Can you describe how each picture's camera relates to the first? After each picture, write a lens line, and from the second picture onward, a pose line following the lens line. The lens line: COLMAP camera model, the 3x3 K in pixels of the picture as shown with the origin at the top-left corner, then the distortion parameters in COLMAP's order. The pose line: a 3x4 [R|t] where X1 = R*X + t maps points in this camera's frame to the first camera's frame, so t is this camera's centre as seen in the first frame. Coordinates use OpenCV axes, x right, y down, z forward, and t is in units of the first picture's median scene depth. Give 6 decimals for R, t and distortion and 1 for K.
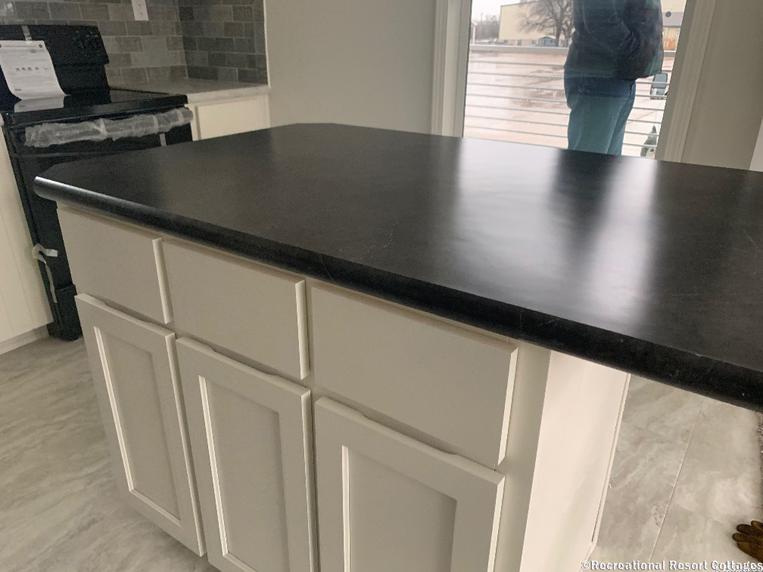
lens RADIAL K [[584.9, 0, 381.9], [0, 584.9, 289.1], [0, 0, 1]] dist [0.004938, -0.003290]
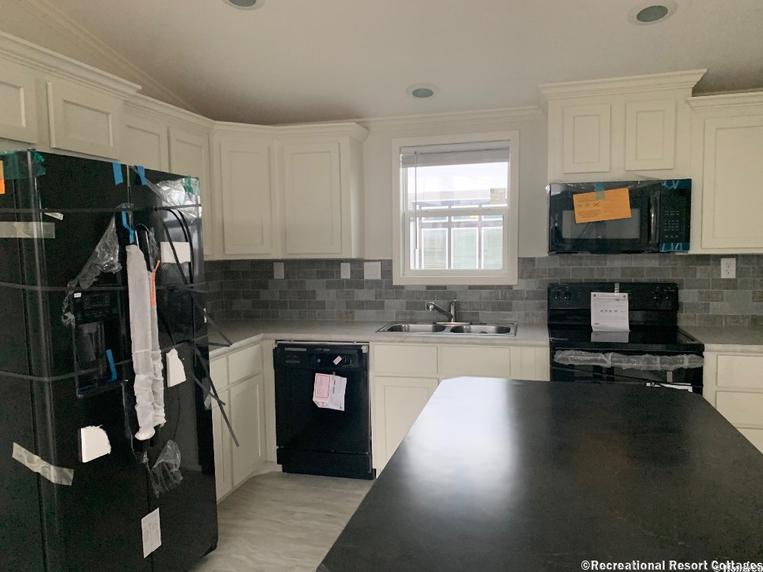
lens RADIAL K [[584.9, 0, 382.7], [0, 584.9, 286.8], [0, 0, 1]] dist [0.004938, -0.003290]
pose [[0.344432, 0.057701, -0.937037, 0.536450], [-0.366942, 0.926985, -0.077797, -0.112975], [0.864130, 0.370633, 0.340456, 0.007652]]
